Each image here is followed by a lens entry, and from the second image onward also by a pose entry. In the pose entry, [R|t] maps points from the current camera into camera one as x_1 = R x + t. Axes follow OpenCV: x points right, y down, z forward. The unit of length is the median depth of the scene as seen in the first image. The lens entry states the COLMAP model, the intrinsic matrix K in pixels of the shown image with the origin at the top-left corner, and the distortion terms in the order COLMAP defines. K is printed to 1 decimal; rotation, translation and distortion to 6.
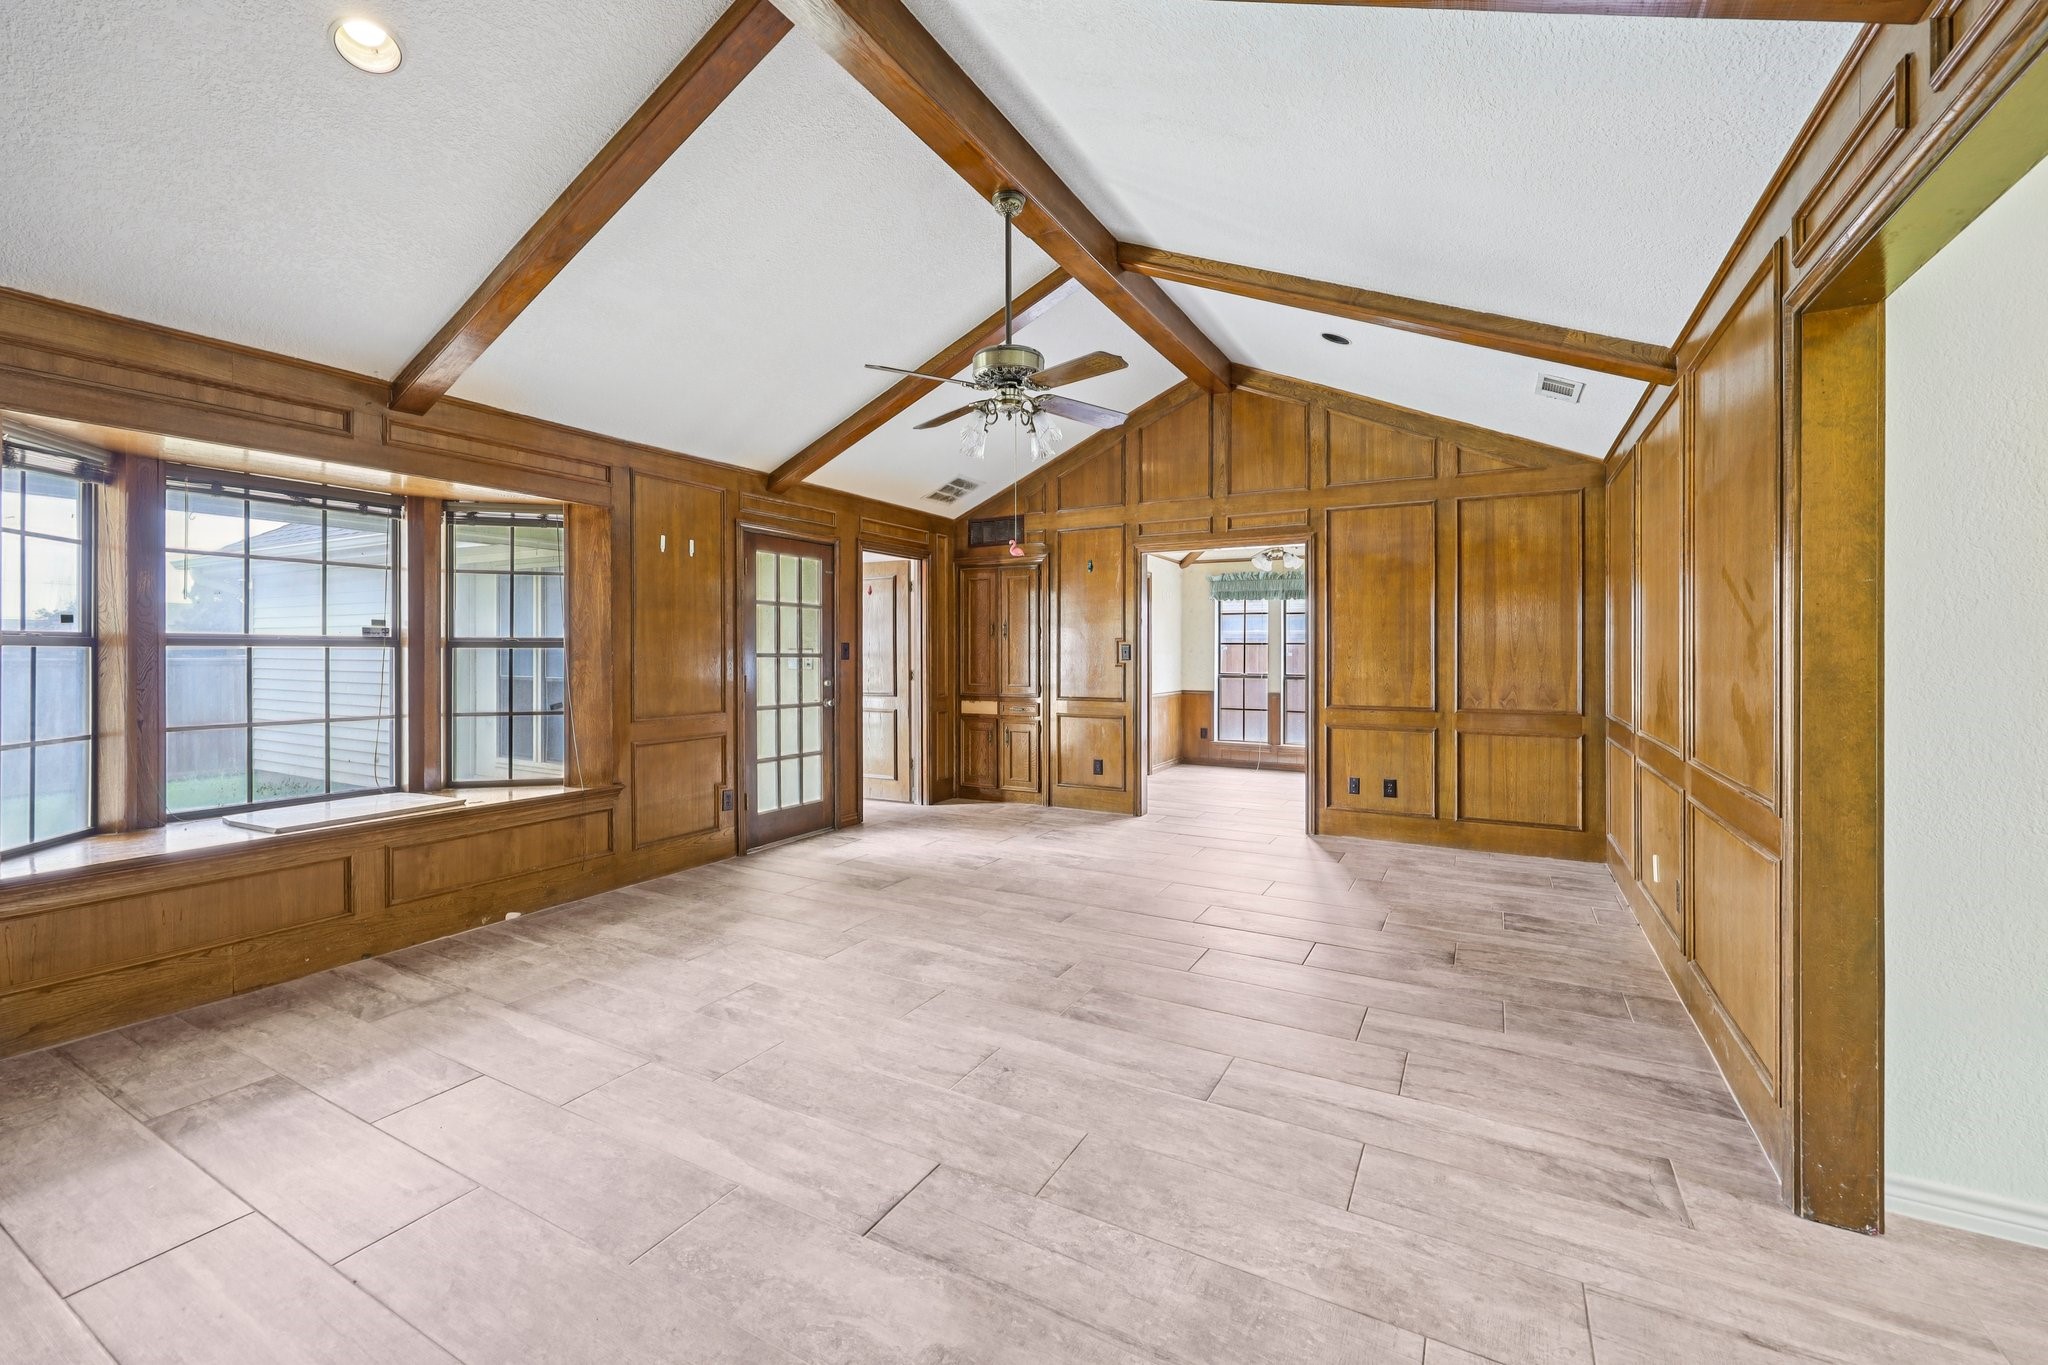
lens RADIAL K [[839.5, 0, 1023.1], [0, 839.5, 652.3], [0, 0, 1]] dist [-0.000711, 0.000187]
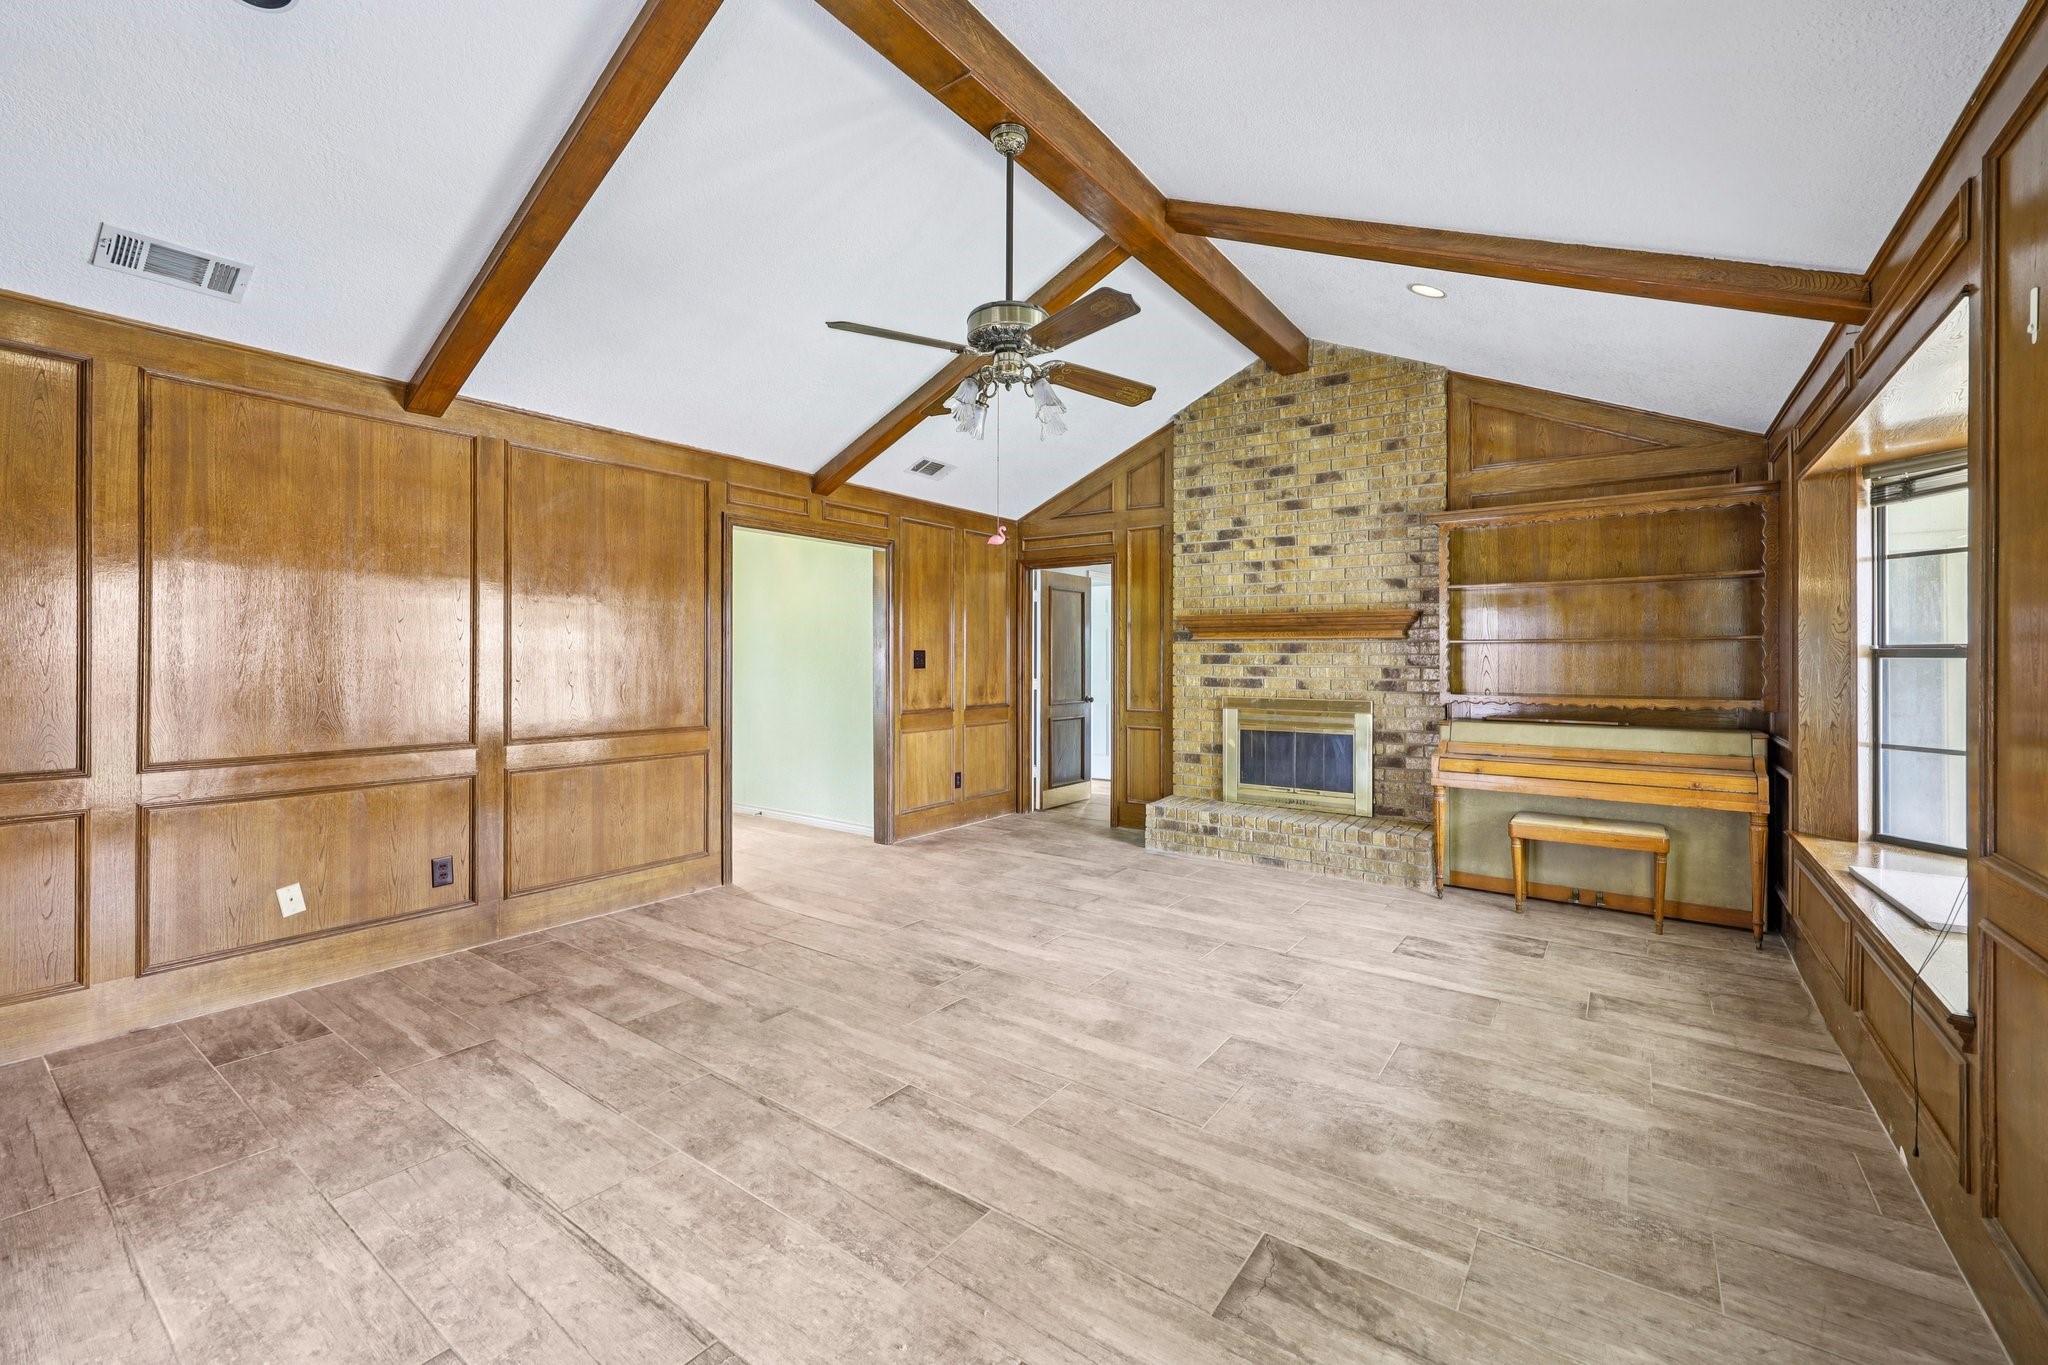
lens RADIAL K [[839.0, 0, 1023.4], [0, 839.0, 659.5], [0, 0, 1]] dist [0.000016, 0.000131]
pose [[-0.992823, -0.002784, 0.119557, -0.131469], [-0.002770, 0.999996, 0.000277, -0.001624], [-0.119557, -0.000056, -0.992827, 1.832222]]
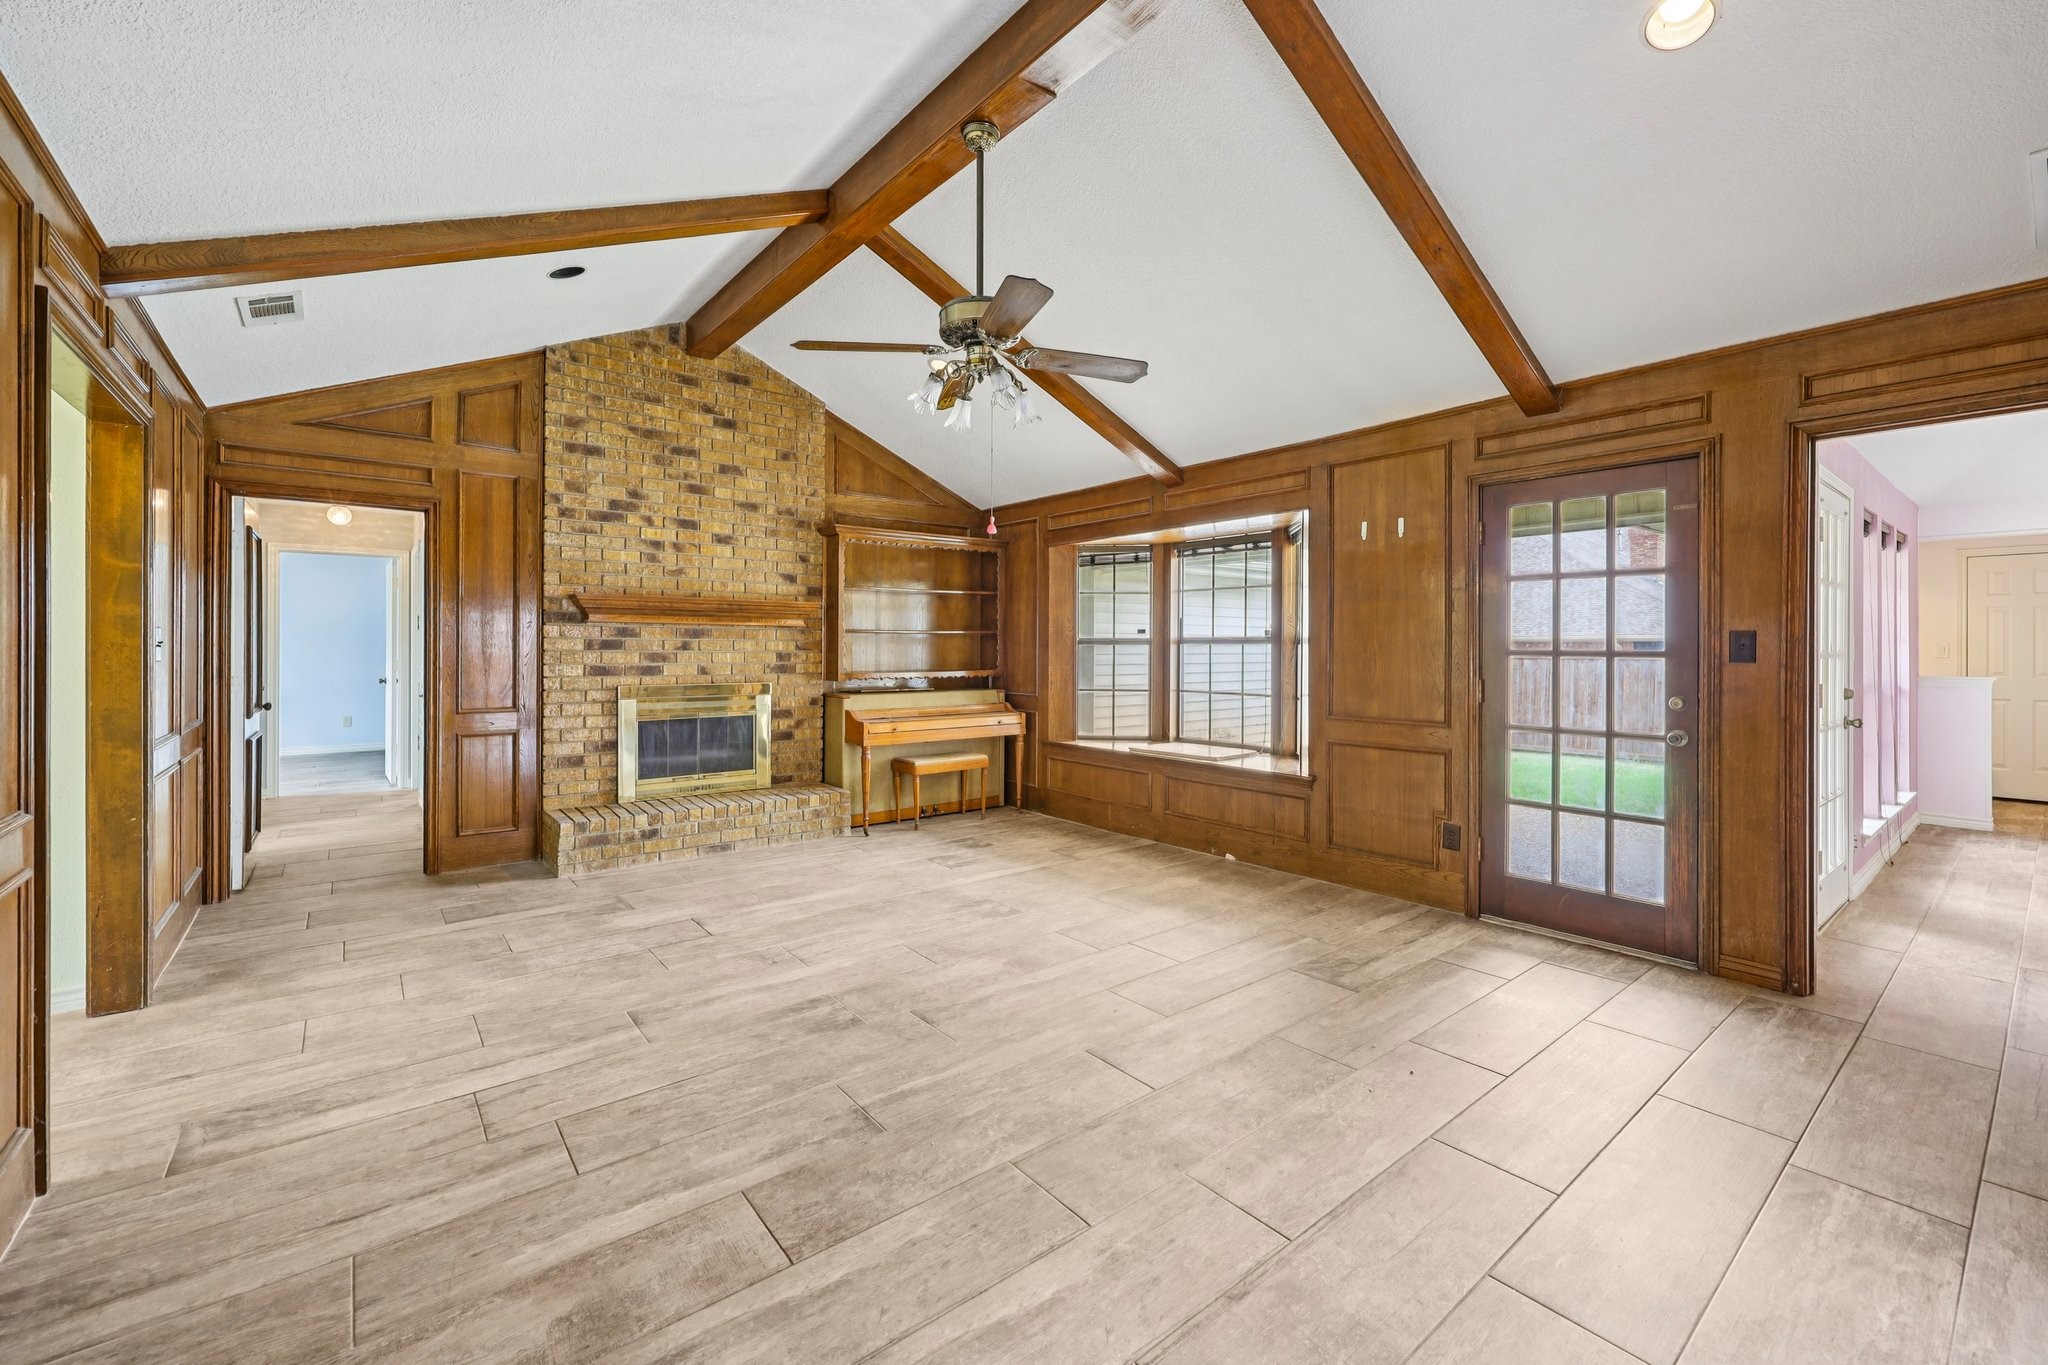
lens RADIAL K [[839.5, 0, 1023.1], [0, 839.5, 652.3], [0, 0, 1]] dist [-0.000711, 0.000187]
pose [[-0.377965, 0.005145, -0.925805, 0.771420], [-0.002075, 0.999977, 0.006404, -0.000475], [0.925817, 0.004341, -0.377946, 1.361486]]
